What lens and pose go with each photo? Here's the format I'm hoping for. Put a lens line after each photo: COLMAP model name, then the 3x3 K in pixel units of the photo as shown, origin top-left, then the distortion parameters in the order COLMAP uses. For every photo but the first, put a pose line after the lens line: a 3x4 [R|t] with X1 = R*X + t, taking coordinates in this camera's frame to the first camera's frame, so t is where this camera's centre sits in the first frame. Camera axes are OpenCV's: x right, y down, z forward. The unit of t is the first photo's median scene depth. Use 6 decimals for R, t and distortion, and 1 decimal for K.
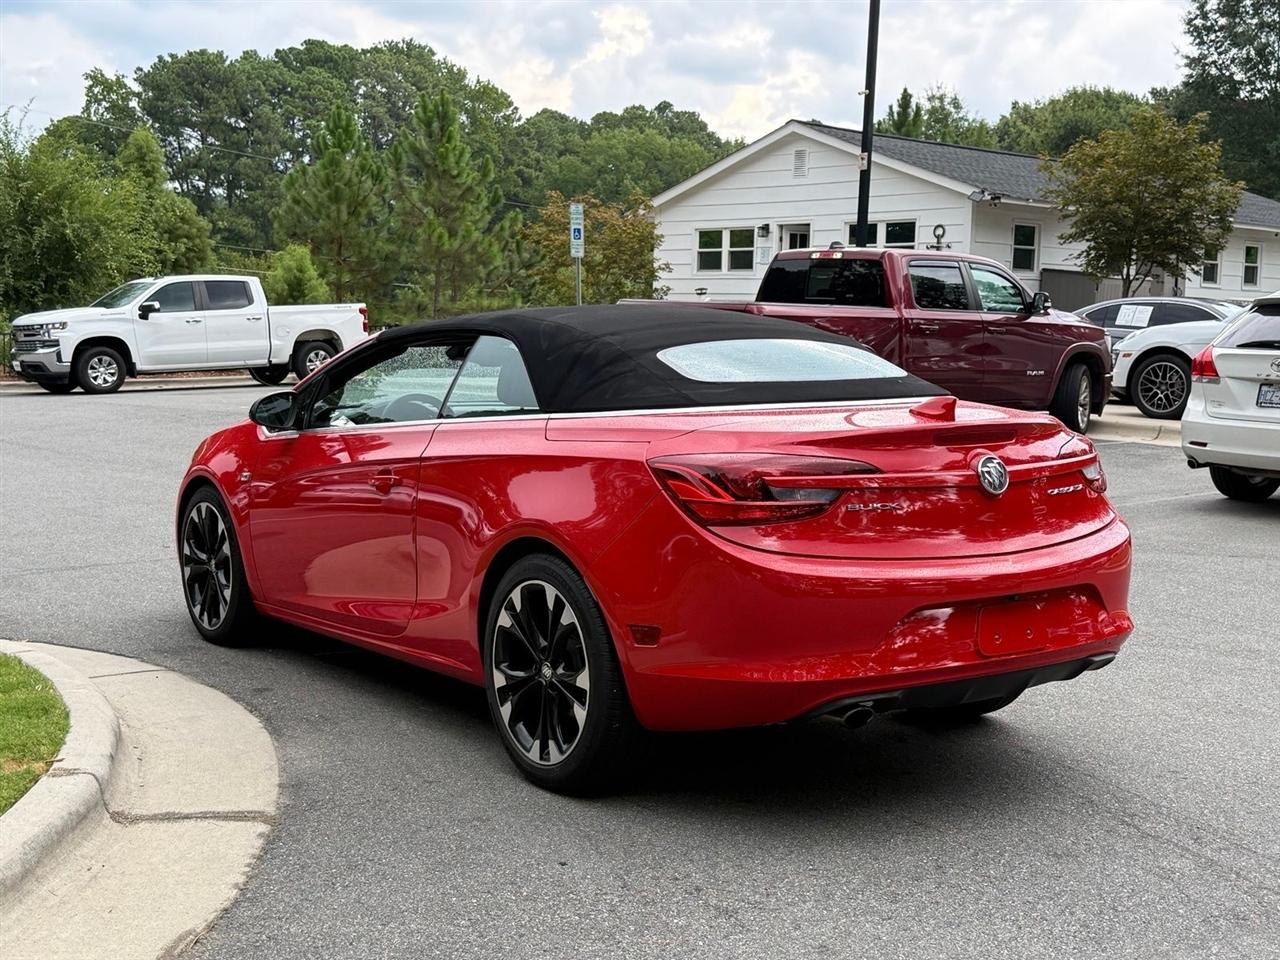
lens RADIAL K [[1656.6, 0, 640.0], [0, 1656.6, 480.0], [0, 0, 1]] dist [0.219911, -0.526101]
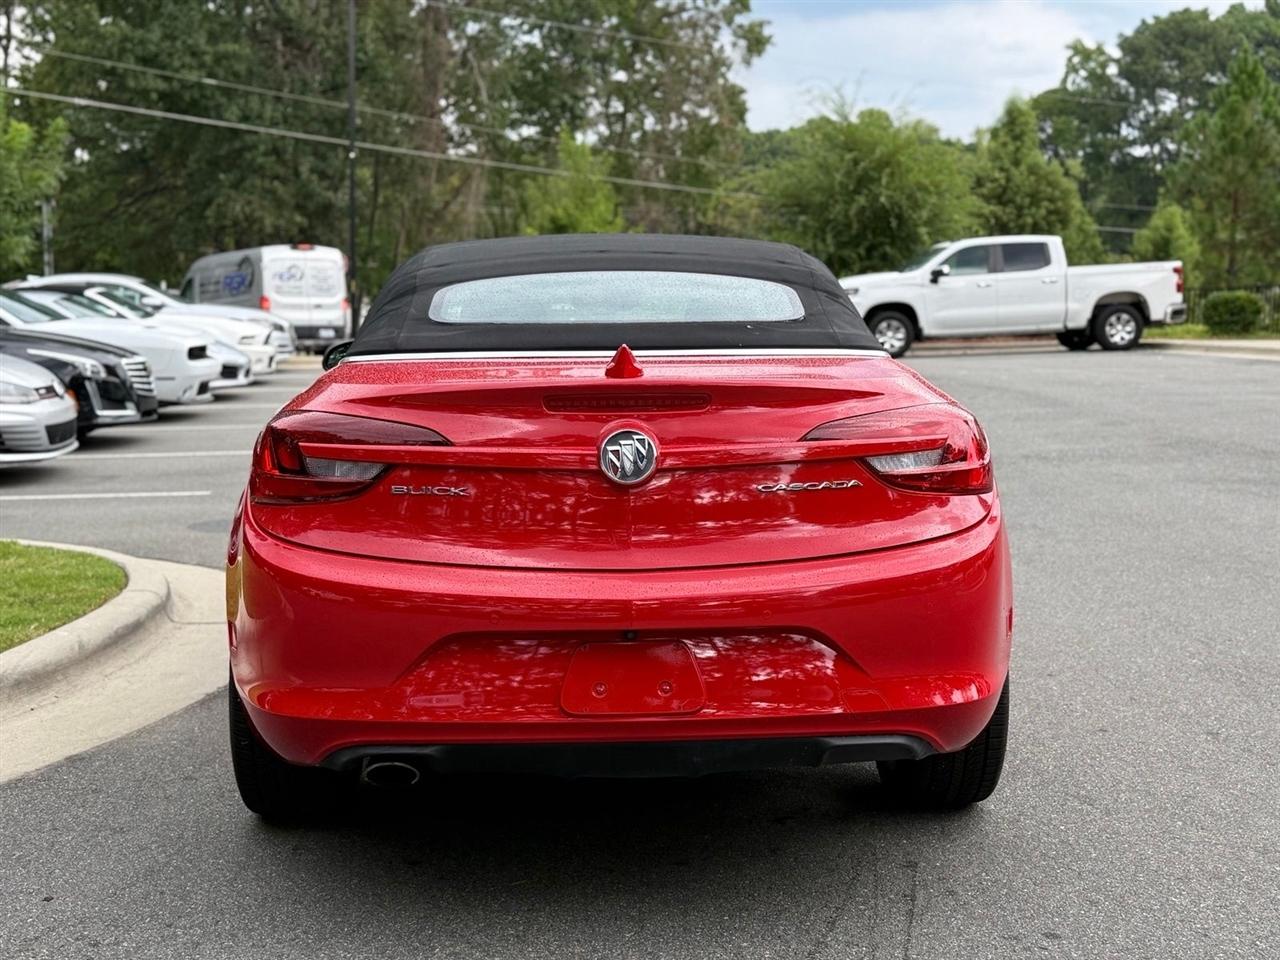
lens RADIAL K [[1656.6, 0, 640.0], [0, 1656.6, 480.0], [0, 0, 1]] dist [0.219911, -0.526101]
pose [[0.840044, 0.056370, -0.539581, 0.091038], [-0.046633, 0.998409, 0.031704, -0.002364], [0.540510, -0.001471, 0.841337, 0.065247]]
